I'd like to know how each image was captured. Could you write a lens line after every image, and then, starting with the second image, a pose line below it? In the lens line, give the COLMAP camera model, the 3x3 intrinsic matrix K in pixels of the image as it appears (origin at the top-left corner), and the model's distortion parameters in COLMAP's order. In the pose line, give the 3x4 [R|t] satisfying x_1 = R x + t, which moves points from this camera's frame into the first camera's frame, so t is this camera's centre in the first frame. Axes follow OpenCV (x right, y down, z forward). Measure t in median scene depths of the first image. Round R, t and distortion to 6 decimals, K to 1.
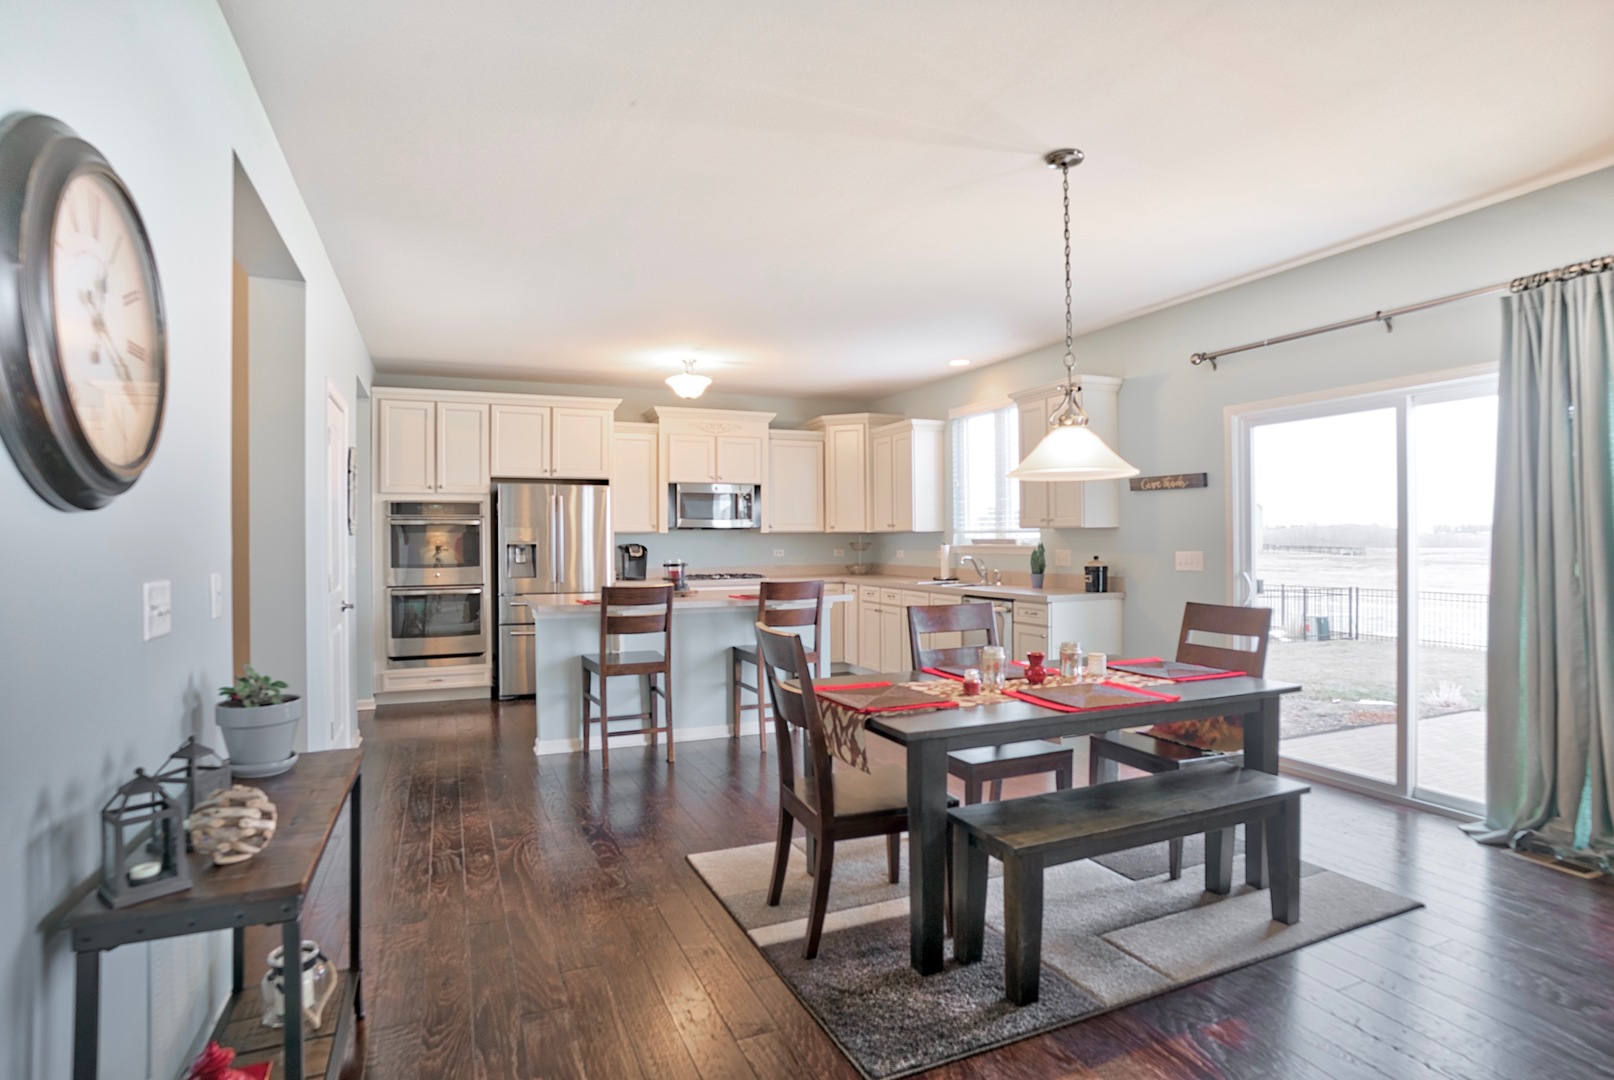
lens RADIAL K [[822.9, 0, 807.0], [0, 822.9, 540.0], [0, 0, 1]] dist [-0.000733, 0.000109]
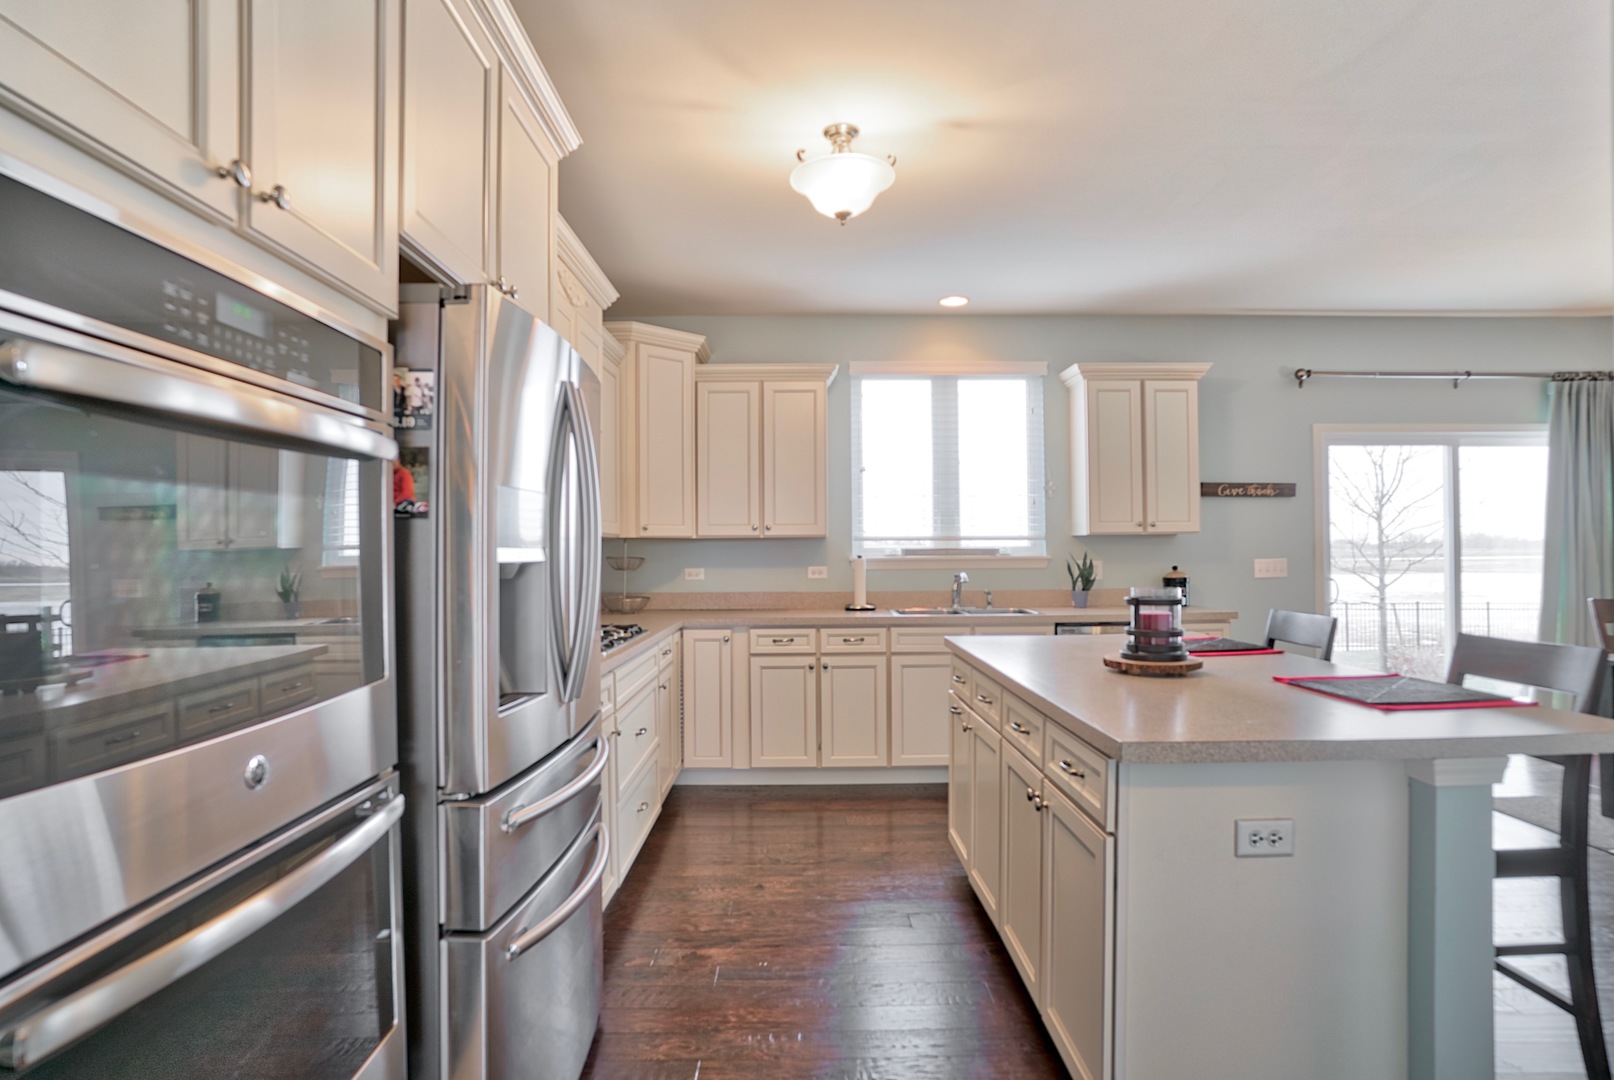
lens RADIAL K [[882.7, 0, 807.0], [0, 882.7, 540.0], [0, 0, 1]] dist [-0.002032, 0.000030]
pose [[0.386460, 0.011292, 0.922237, -0.524094], [0.006420, 0.999868, -0.014933, 0.002057], [-0.922284, 0.011692, 0.386337, 0.759168]]
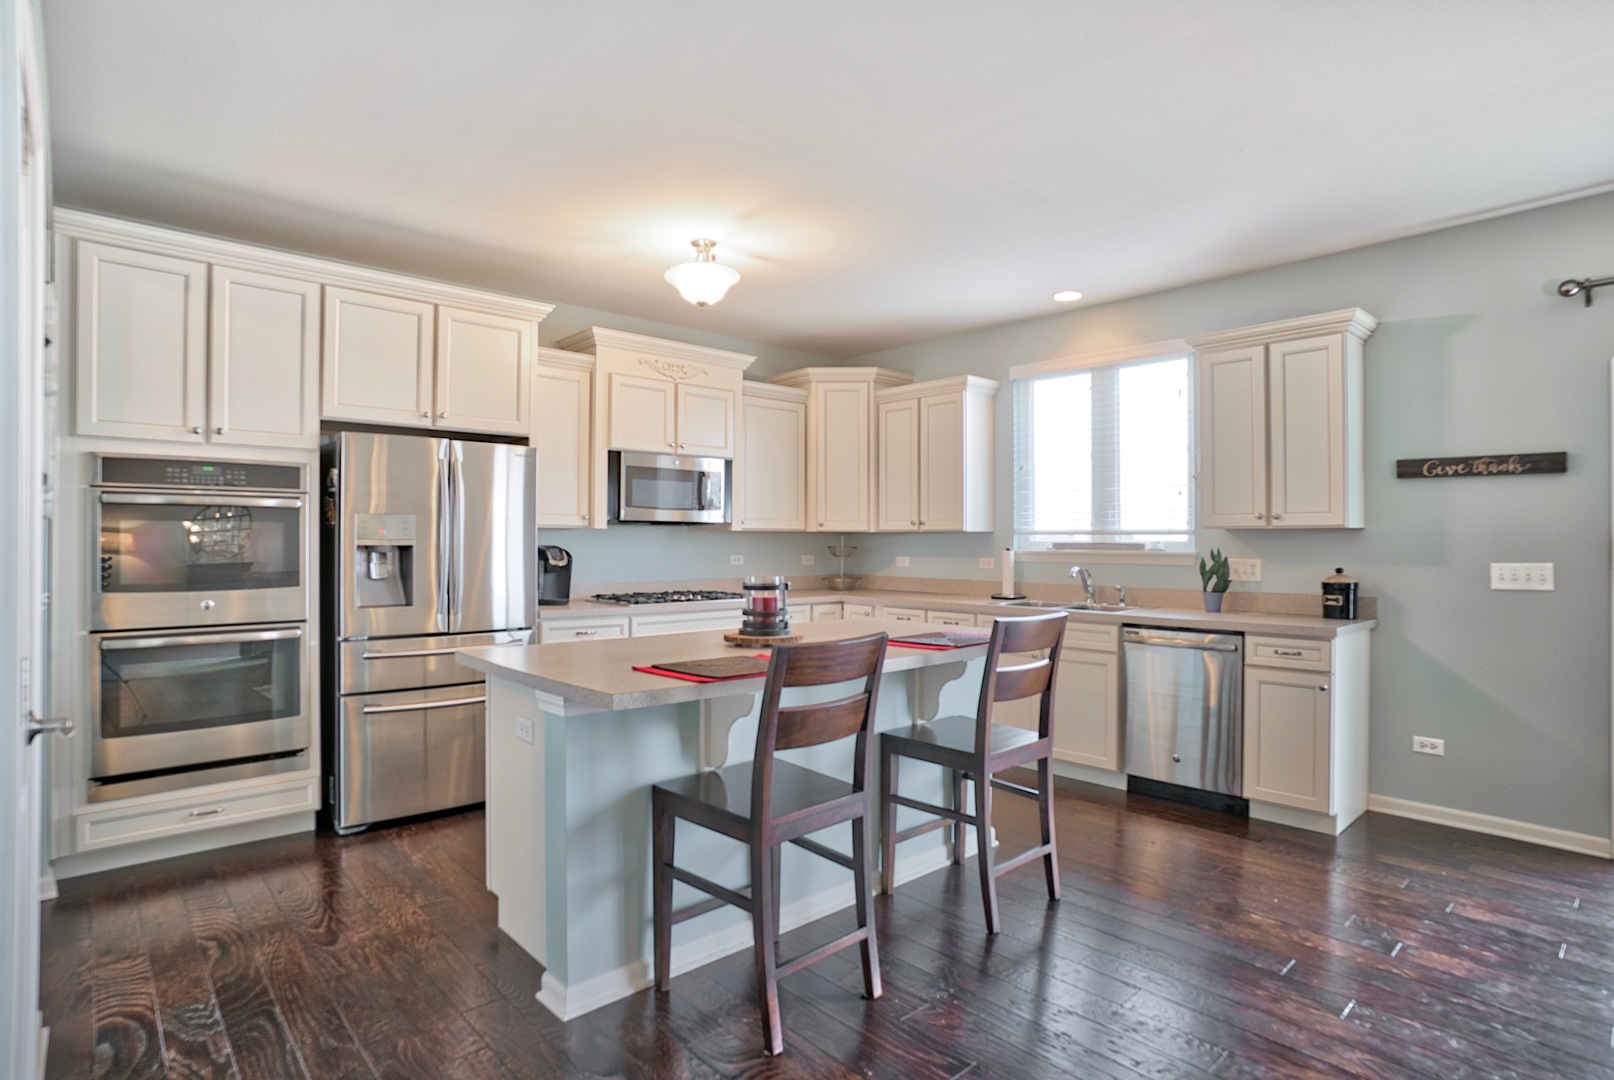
lens RADIAL K [[832.2, 0, 813.9], [0, 832.2, 545.5], [0, 0, 1]] dist [-0.001705, 0.001166]
pose [[0.945561, 0.007101, 0.325367, -0.237567], [-0.008345, 0.999962, 0.002427, 0.001315], [-0.325338, -0.005010, 0.945585, 0.356123]]
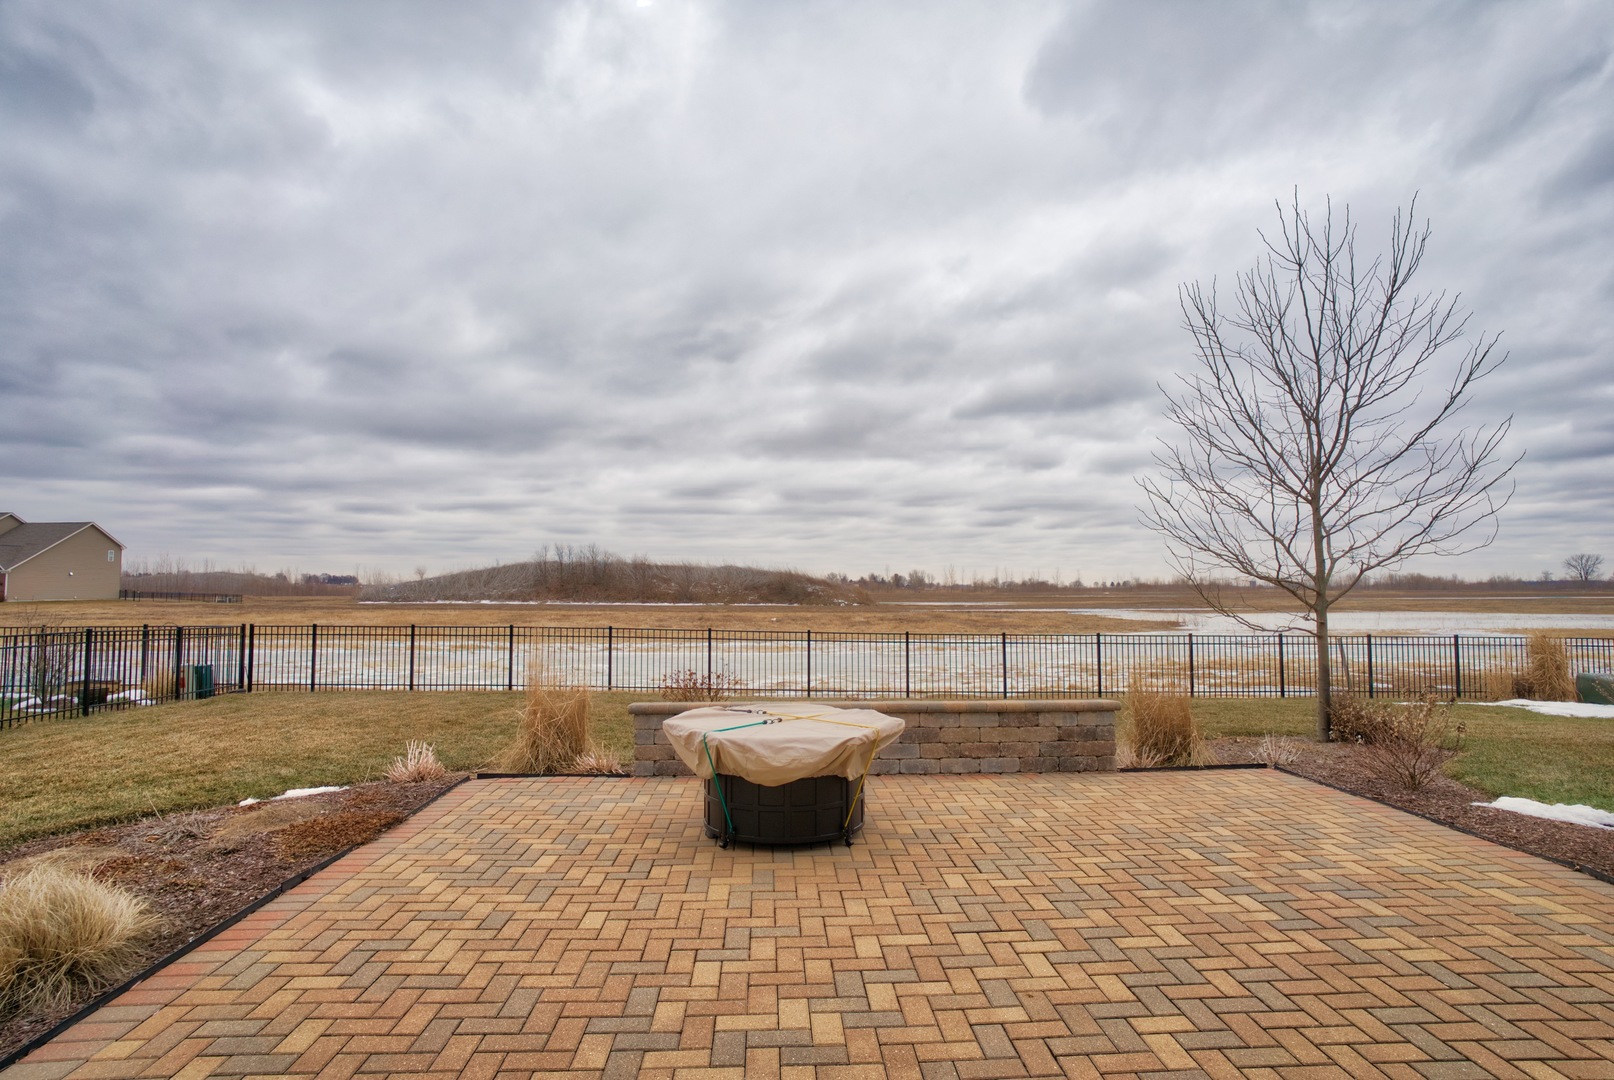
lens RADIAL K [[832.2, 0, 813.9], [0, 832.2, 545.5], [0, 0, 1]] dist [-0.001705, 0.001166]
pose [[0.362162, 0.054962, 0.930493, 0.338428], [-0.005758, 0.998373, -0.056731, 0.068320], [-0.932097, 0.015188, 0.361889, 0.595112]]
